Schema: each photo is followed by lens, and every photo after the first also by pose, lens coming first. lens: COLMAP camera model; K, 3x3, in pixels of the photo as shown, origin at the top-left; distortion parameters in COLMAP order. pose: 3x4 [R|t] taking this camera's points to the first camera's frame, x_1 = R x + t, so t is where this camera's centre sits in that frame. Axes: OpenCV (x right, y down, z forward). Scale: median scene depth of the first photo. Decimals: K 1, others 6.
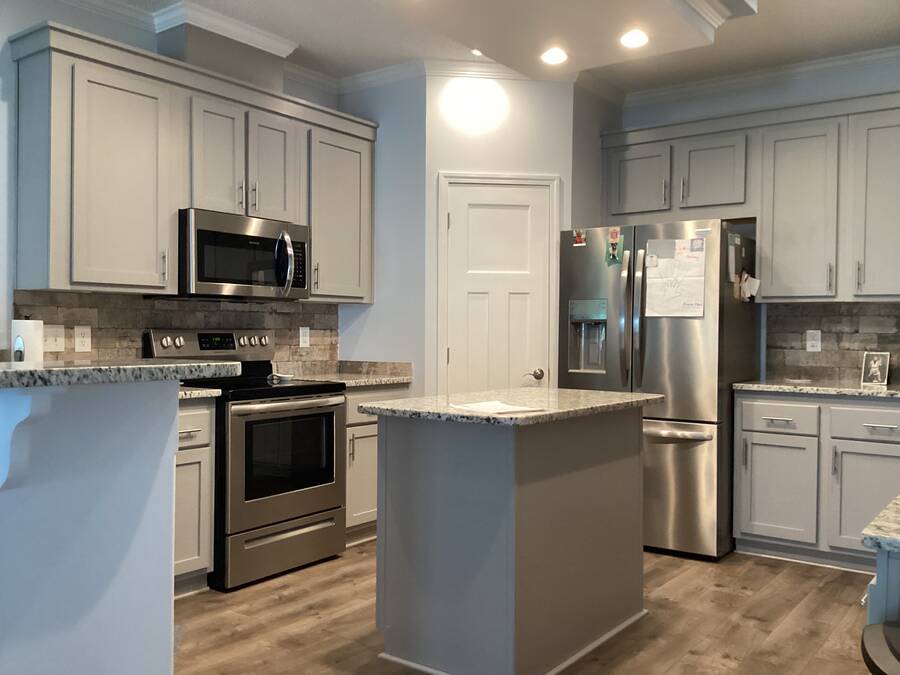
lens RADIAL K [[813.0, 0, 450.0], [0, 813.0, 337.5], [0, 0, 1]] dist [0.144997, -0.290628]
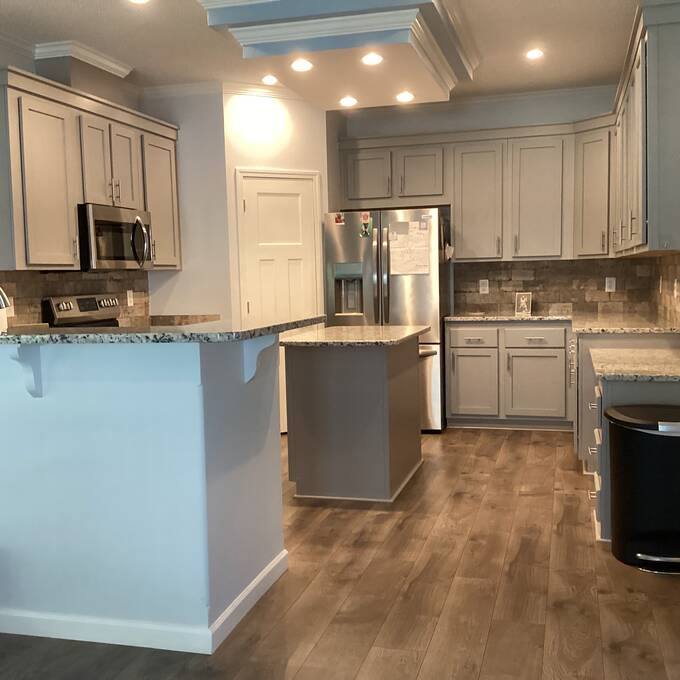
lens RADIAL K [[827.4, 0, 340.0], [0, 827.4, 340.0], [0, 0, 1]] dist [0.100008, -0.054099]
pose [[0.931459, -0.059989, 0.358868, -0.374592], [0.035504, 0.996593, 0.074440, -0.022130], [-0.362111, -0.056597, 0.930415, -0.339812]]
